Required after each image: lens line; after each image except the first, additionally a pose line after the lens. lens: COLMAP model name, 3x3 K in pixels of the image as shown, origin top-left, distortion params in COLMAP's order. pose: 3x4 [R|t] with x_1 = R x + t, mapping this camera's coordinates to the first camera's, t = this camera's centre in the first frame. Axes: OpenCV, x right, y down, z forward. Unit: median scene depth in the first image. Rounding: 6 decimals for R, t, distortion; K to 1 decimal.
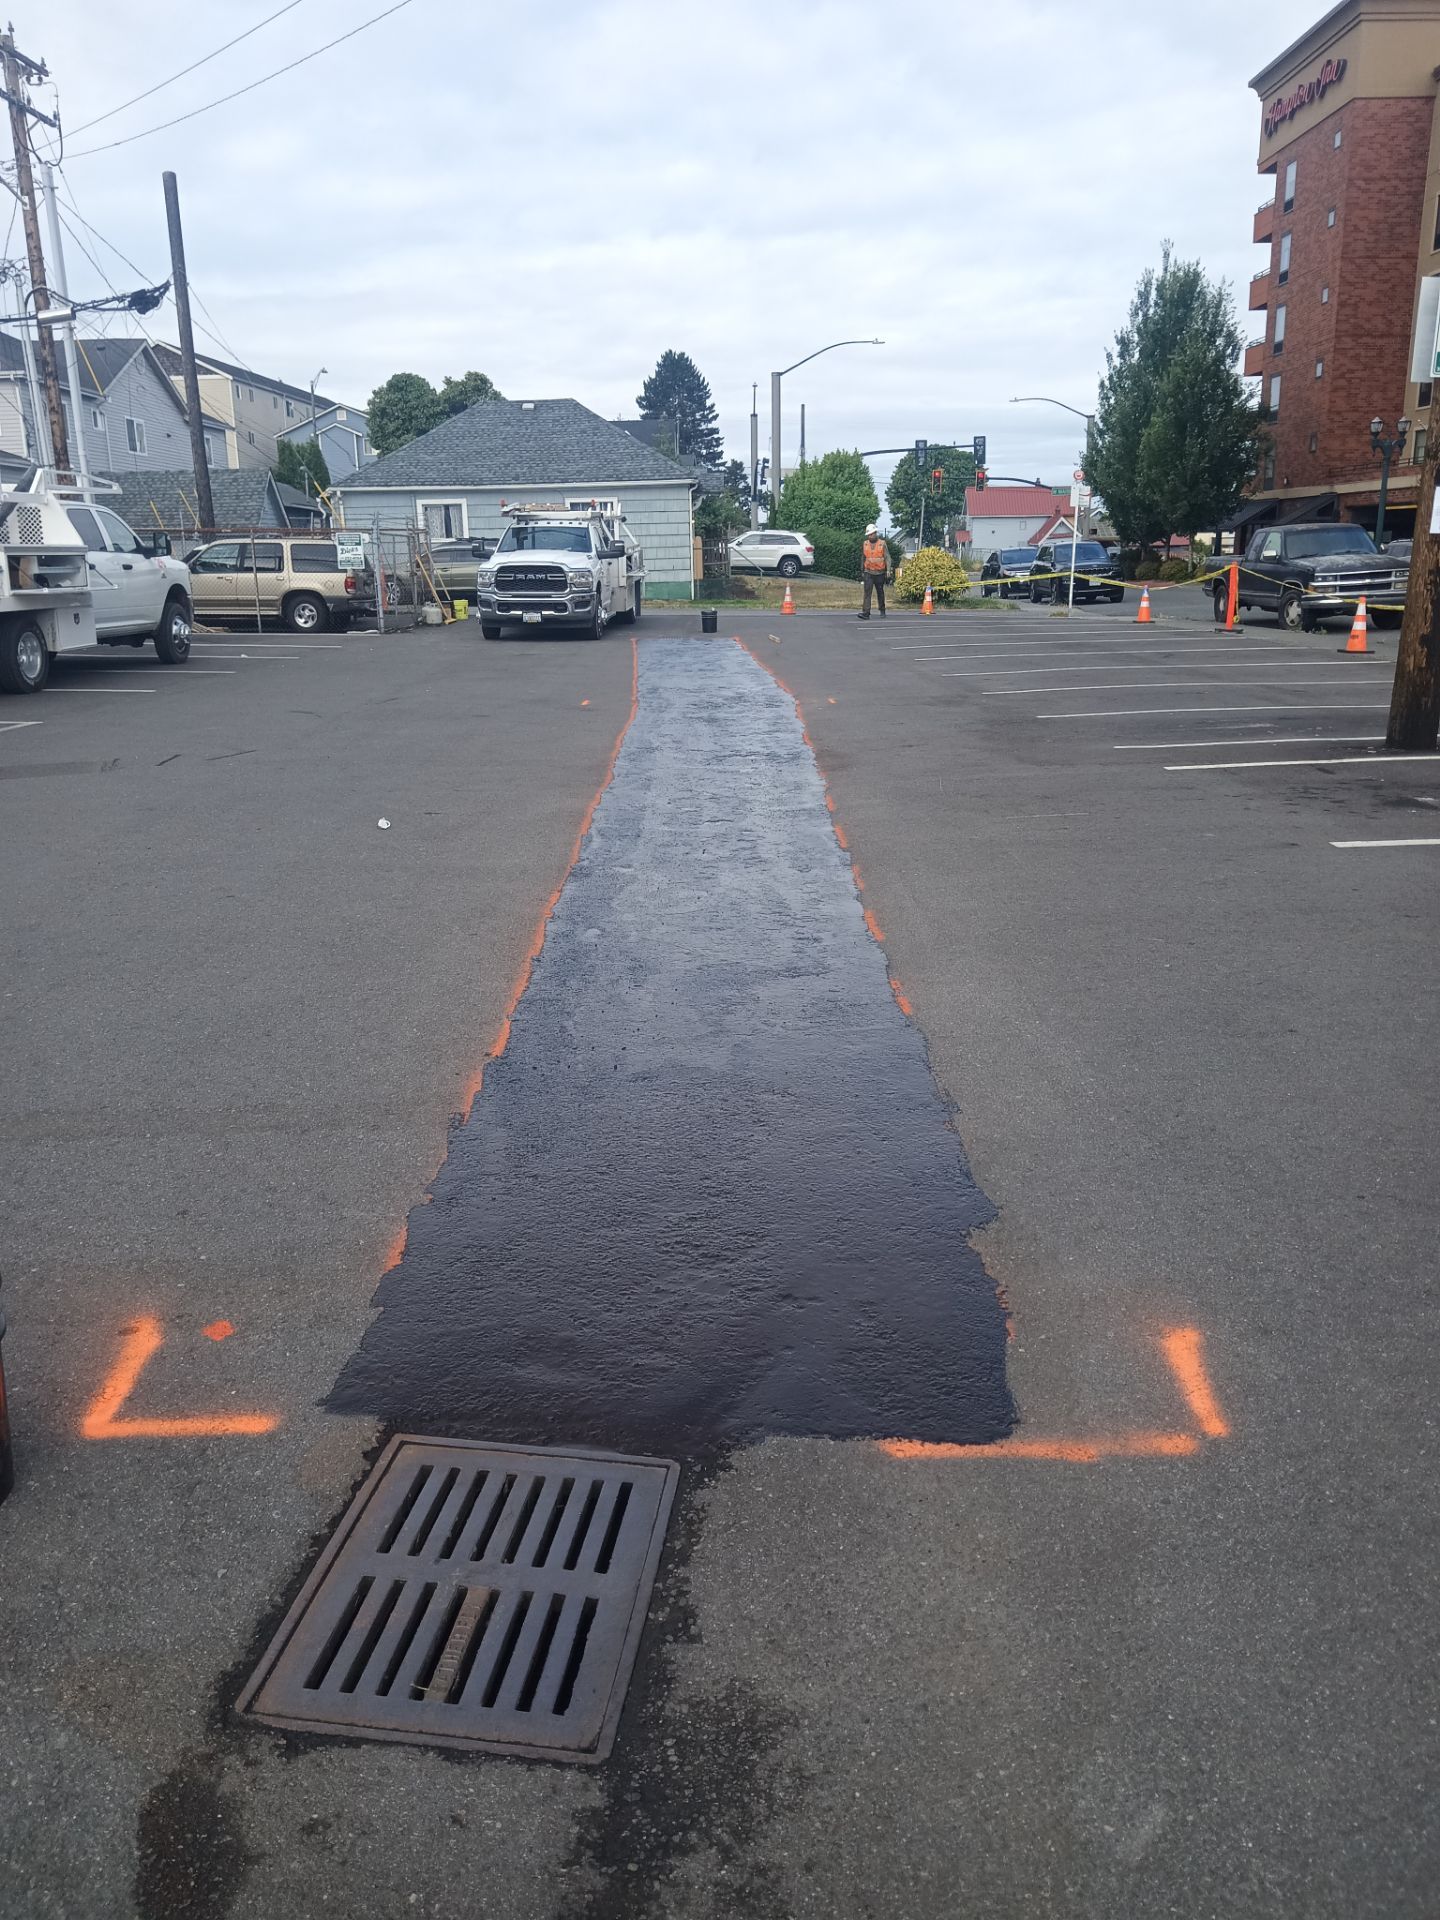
lens RADIAL K [[1417.9, 0, 720.0], [0, 1417.9, 960.0], [0, 0, 1]] dist [0.000530, -0.005597]
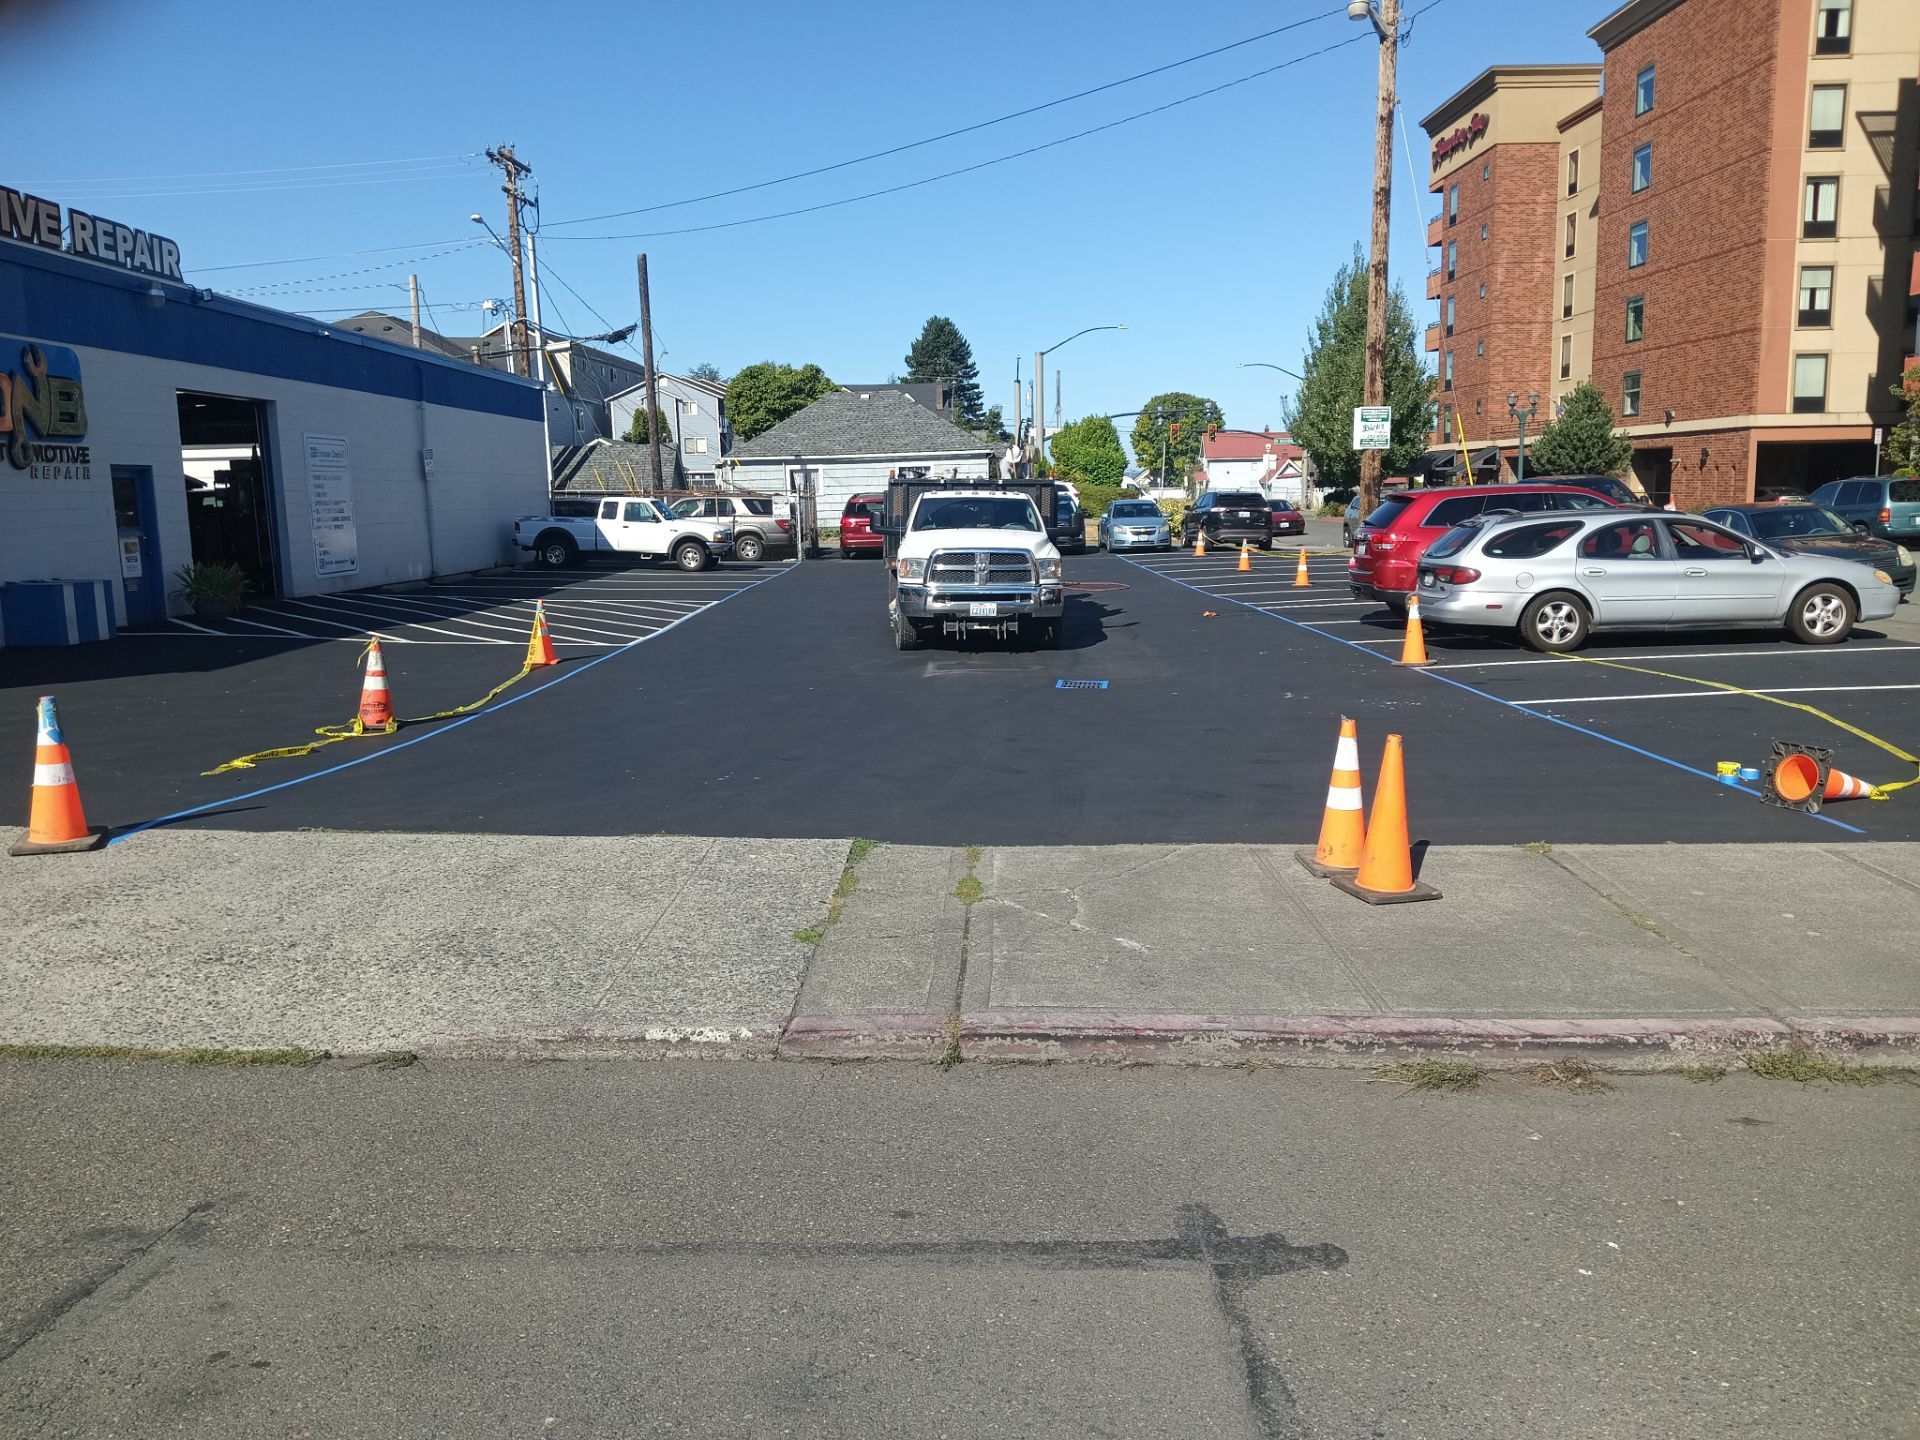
lens RADIAL K [[1423.7, 0, 960.0], [0, 1423.7, 720.0], [0, 0, 1]] dist [0.072904, -0.075735]
pose [[0.999960, -0.006079, -0.006486, -0.029679], [0.005266, 0.992921, -0.118662, 0.058973], [0.007161, 0.118623, 0.992914, -0.240719]]
